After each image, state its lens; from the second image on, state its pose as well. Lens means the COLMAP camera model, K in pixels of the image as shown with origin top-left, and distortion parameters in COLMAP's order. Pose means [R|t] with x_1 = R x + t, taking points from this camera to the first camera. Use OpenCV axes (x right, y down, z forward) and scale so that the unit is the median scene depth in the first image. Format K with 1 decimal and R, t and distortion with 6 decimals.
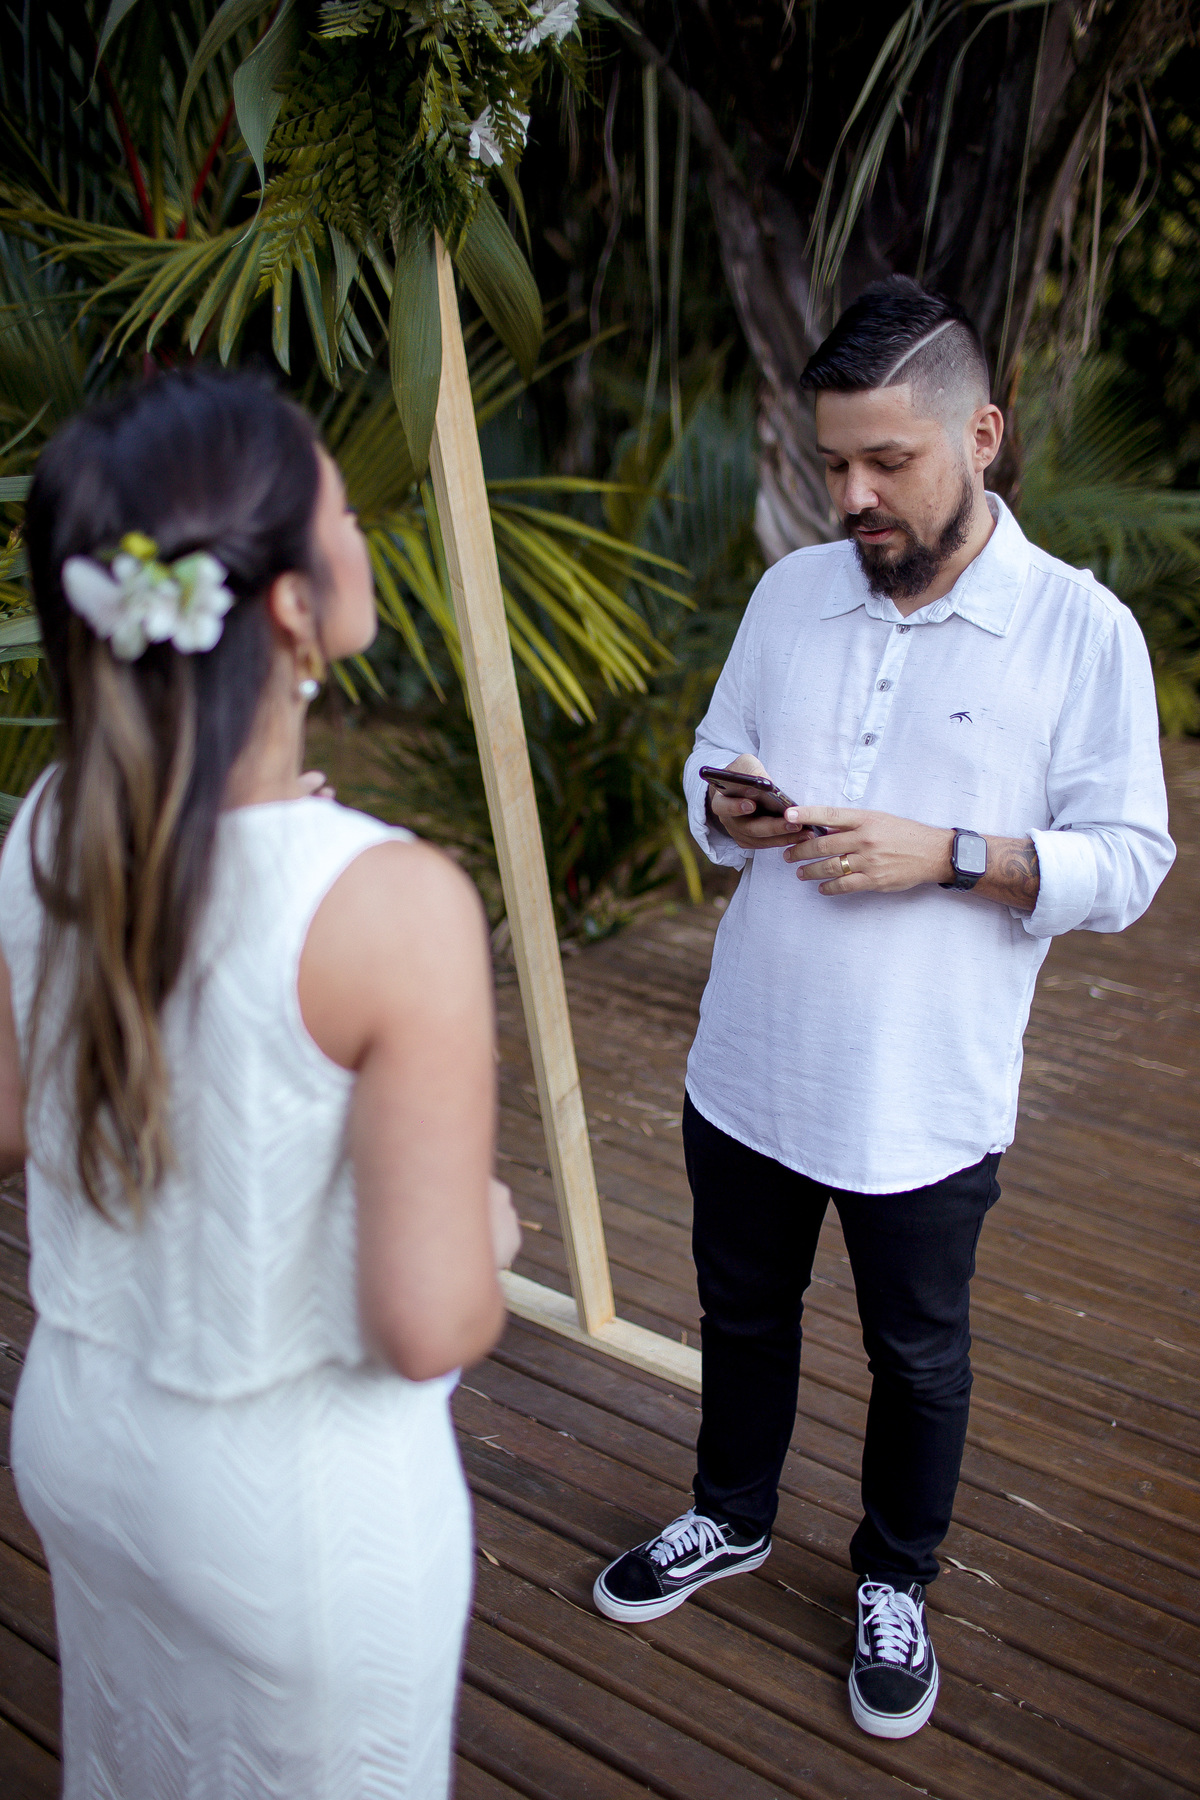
lens RADIAL K [[1737.4, 0, 600.8], [0, 1737.4, 893.0], [0, 0, 1]] dist [-0.054603, 0.000000]
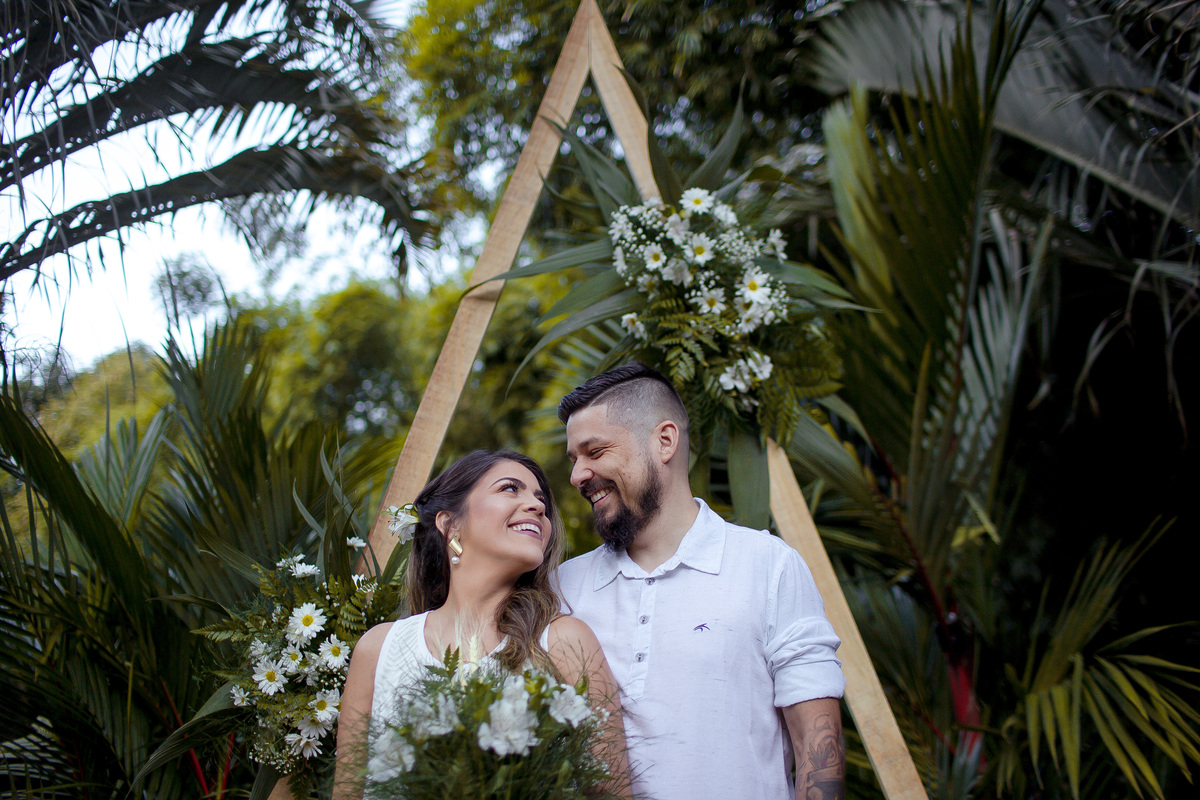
lens RADIAL K [[1158.3, 0, 599.1], [0, 1158.3, 406.3], [0, 0, 1]] dist [-0.054603, 0.000000]
pose [[0.603441, -0.317933, -0.731285, 0.790564], [-0.178341, 0.840038, -0.512378, 0.278220], [0.777209, 0.439608, 0.450213, 0.326350]]
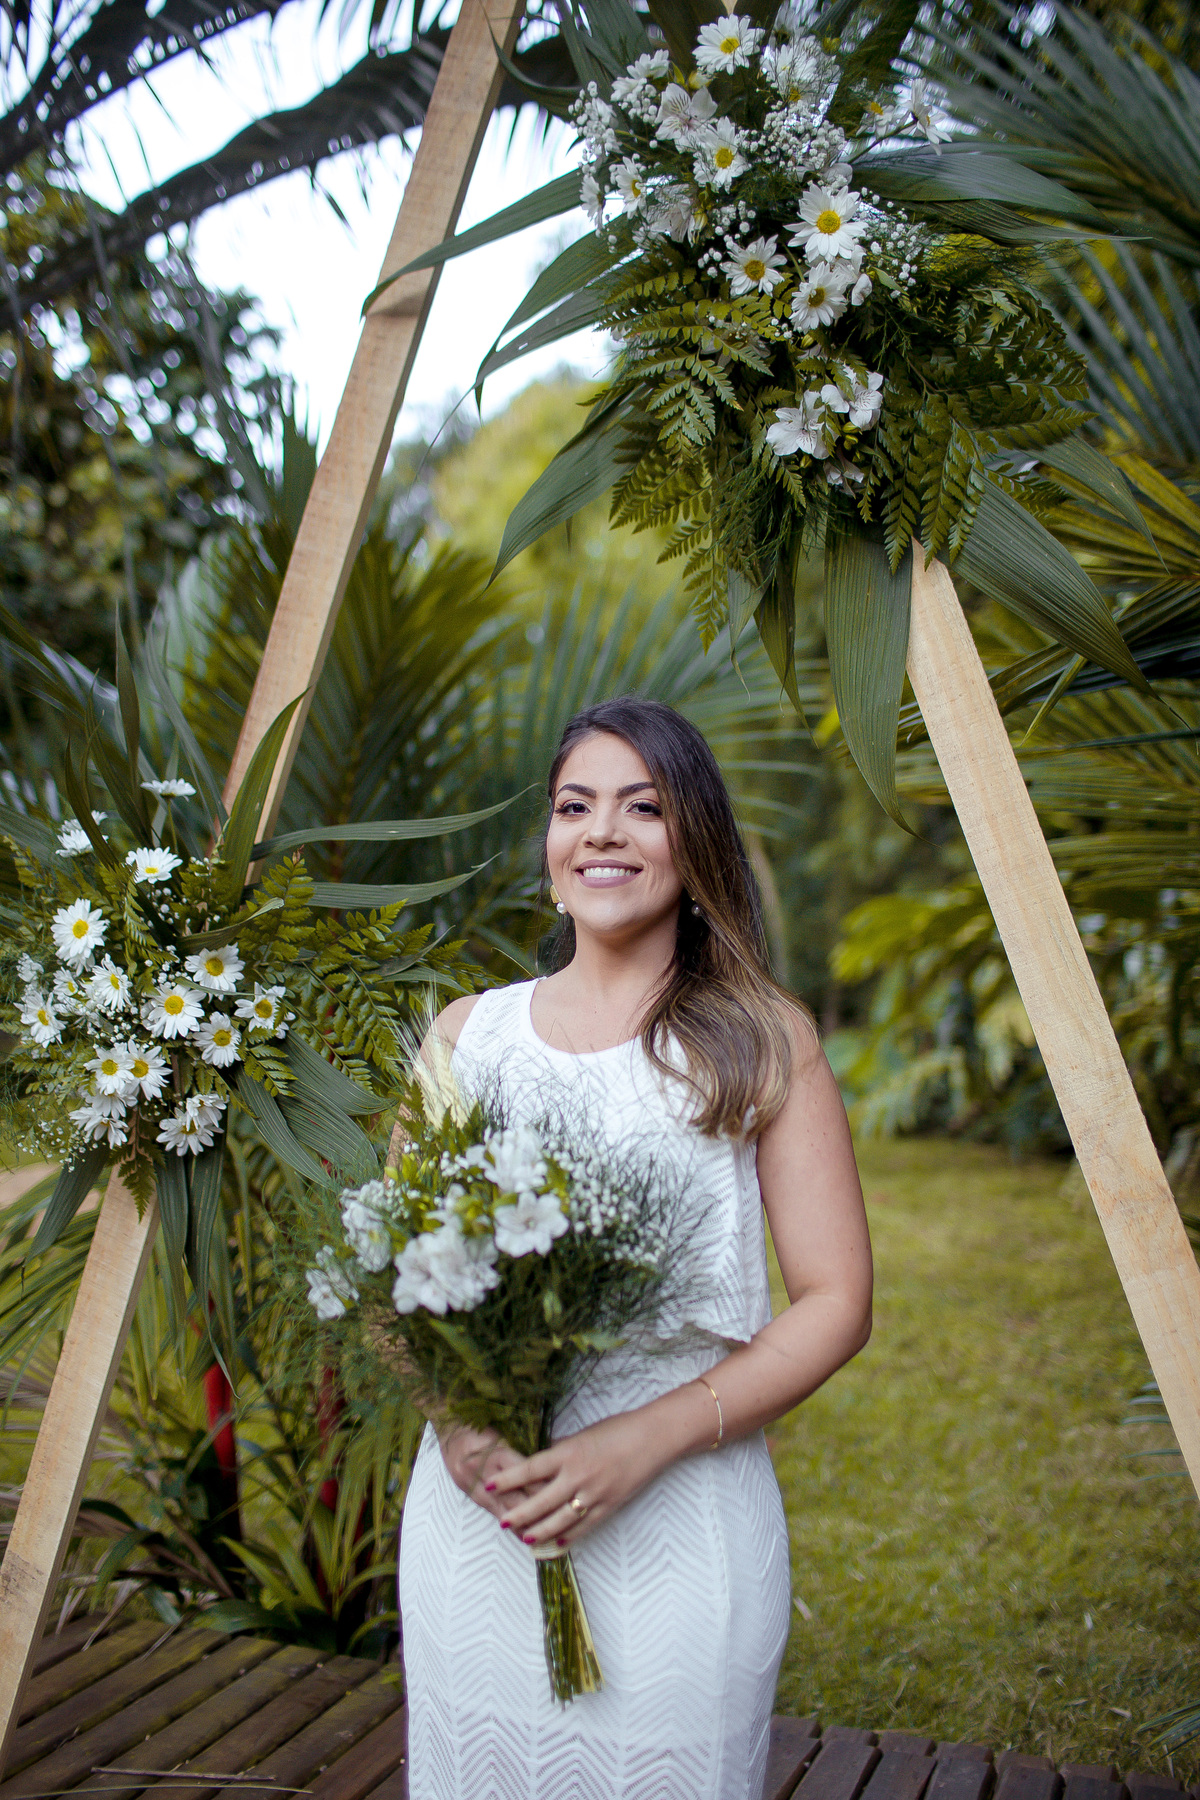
lens RADIAL K [[1737.4, 0, 597.9], [0, 1737.4, 894.0], [0, 0, 1]] dist [-0.054603, 0.000000]
pose [[0.248418, -0.108850, -0.962518, 0.776460], [-0.274687, 0.944960, -0.177758, -0.017864], [0.928889, 0.308550, 0.204845, 0.809092]]
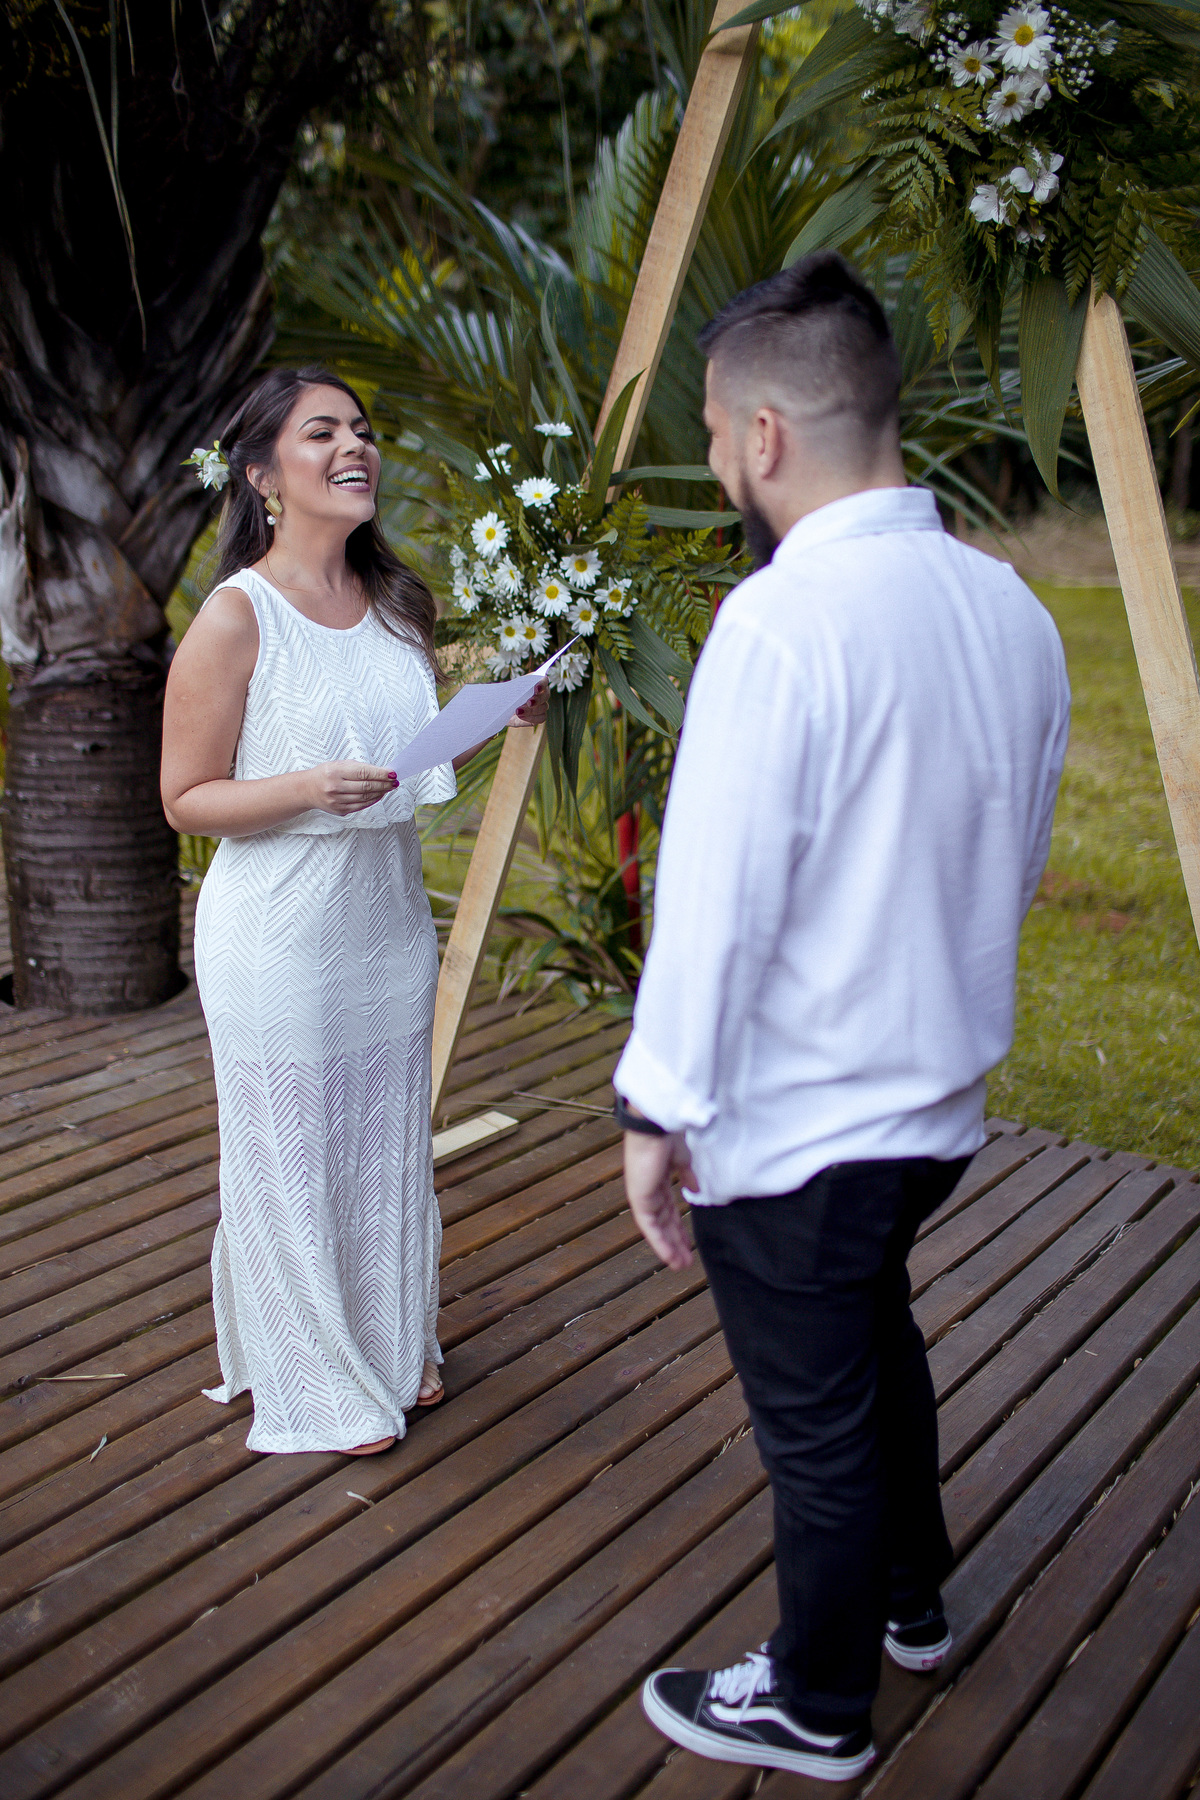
lens RADIAL K [[1737.4, 0, 590.9], [0, 1737.4, 897.1], [0, 0, 1]] dist [-0.054603, 0.000000]
pose [[-0.029504, 0.210941, -0.977053, 1.235360], [-0.326774, 0.921734, 0.208866, -0.155582], [0.944642, 0.325438, 0.041735, 0.862809]]
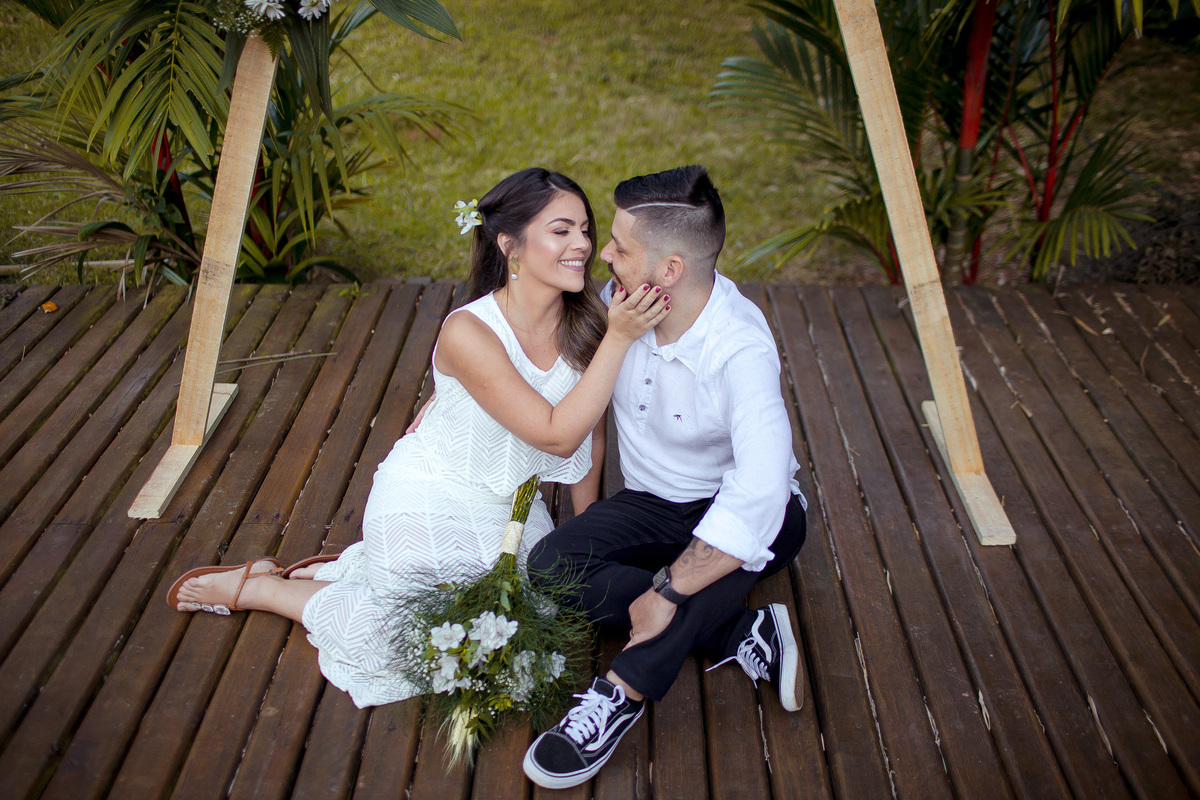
lens RADIAL K [[1158.3, 0, 595.0], [0, 1158.3, 402.9], [0, 0, 1]] dist [-0.054603, 0.000000]
pose [[0.563866, 0.341086, -0.752141, 0.859087], [-0.200014, 0.940017, 0.276338, 0.002071], [0.801280, -0.005379, 0.598265, 0.336675]]
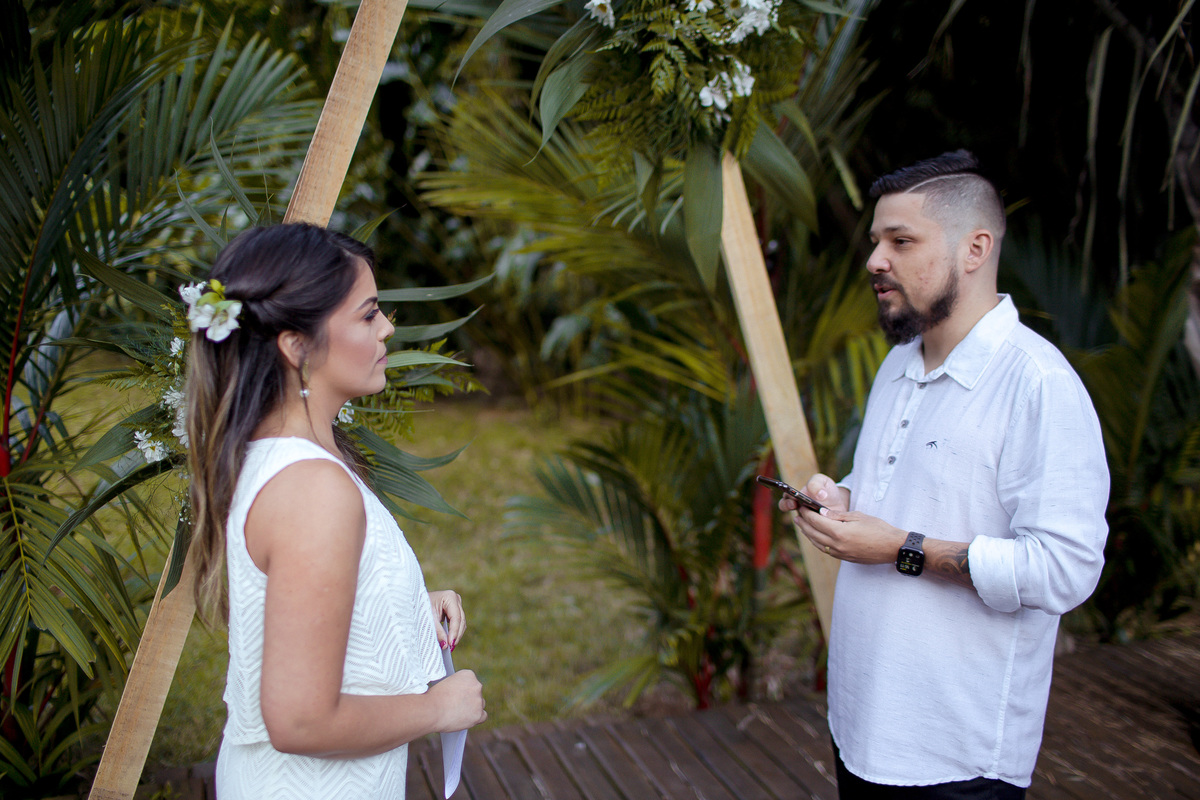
lens RADIAL K [[1158.3, 0, 610.3], [0, 1158.3, 409.4], [0, 0, 1]] dist [-0.054603, 0.000000]
pose [[0.820327, 0.035580, -0.570786, 0.518942], [-0.129159, 0.983802, -0.124301, 0.020826], [0.557118, 0.175690, 0.811635, 0.079907]]
